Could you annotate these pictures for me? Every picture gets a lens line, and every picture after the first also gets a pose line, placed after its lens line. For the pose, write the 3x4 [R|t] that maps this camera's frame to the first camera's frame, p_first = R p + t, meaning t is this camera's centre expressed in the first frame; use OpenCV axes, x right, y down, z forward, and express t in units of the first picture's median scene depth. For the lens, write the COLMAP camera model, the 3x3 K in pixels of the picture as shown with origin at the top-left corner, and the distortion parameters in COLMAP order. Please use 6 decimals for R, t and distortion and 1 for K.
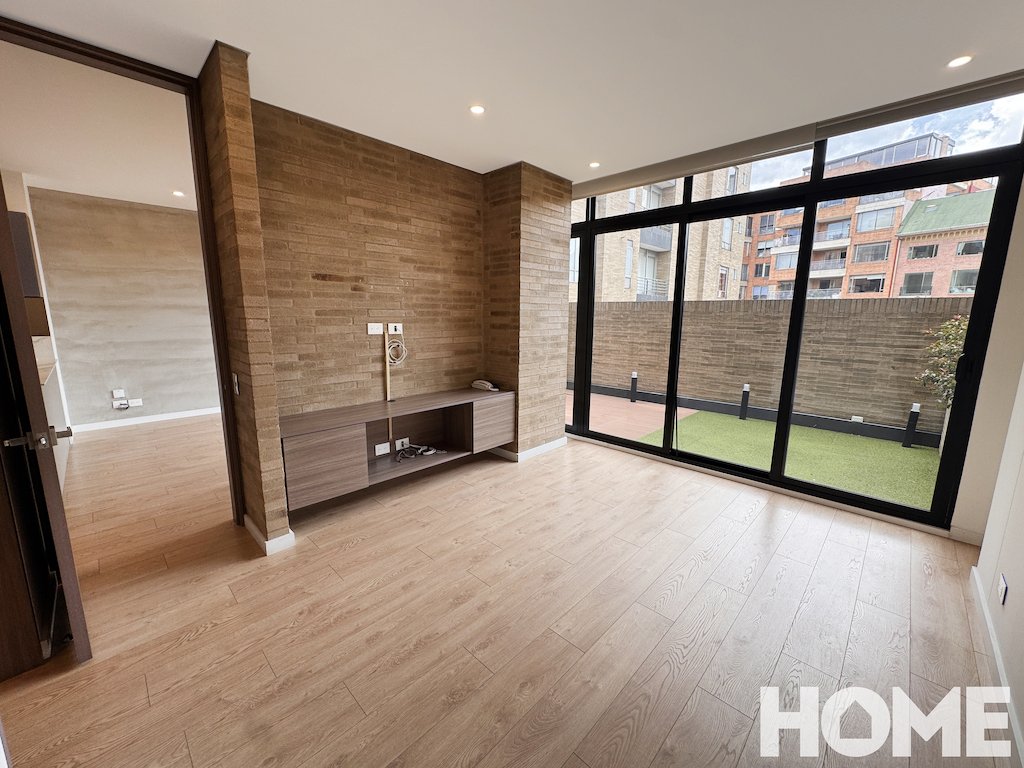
lens RADIAL K [[407.5, 0, 510.9], [0, 407.5, 384.0], [0, 0, 1]] dist [-0.000341, 0.000262]
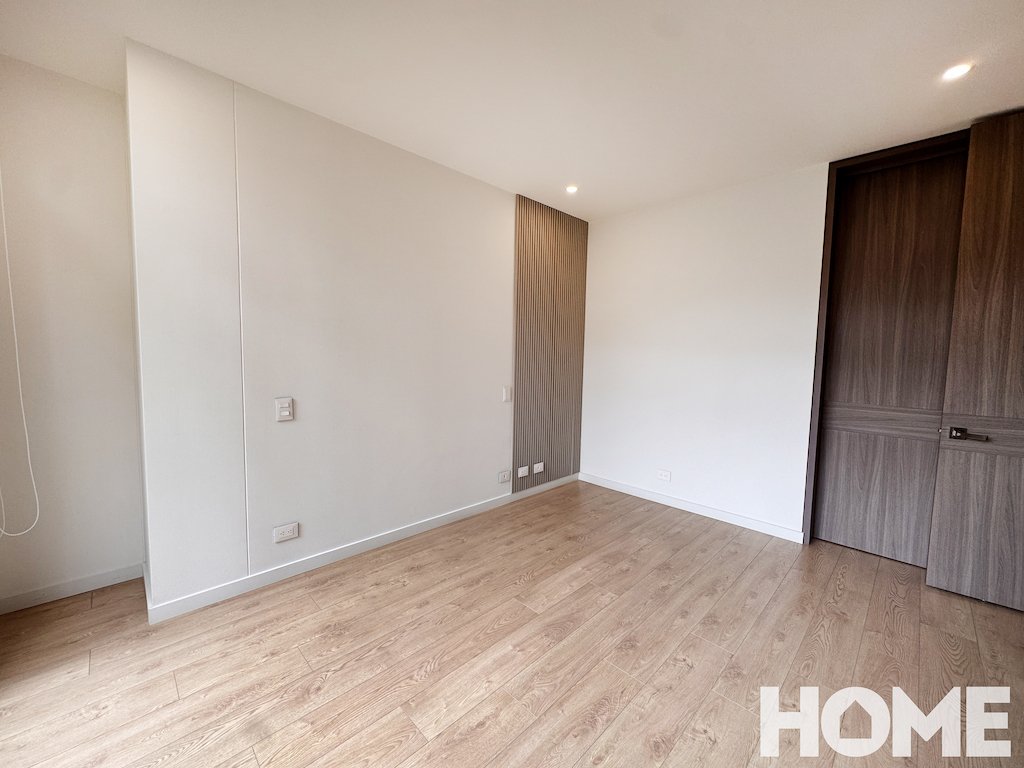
lens RADIAL K [[407.5, 0, 510.9], [0, 407.5, 384.0], [0, 0, 1]] dist [-0.000341, 0.000262]
pose [[-0.999325, -0.030734, 0.020146, 0.384047], [-0.024940, 0.969850, 0.242423, -0.289209], [-0.026989, 0.241757, -0.969961, 1.900015]]
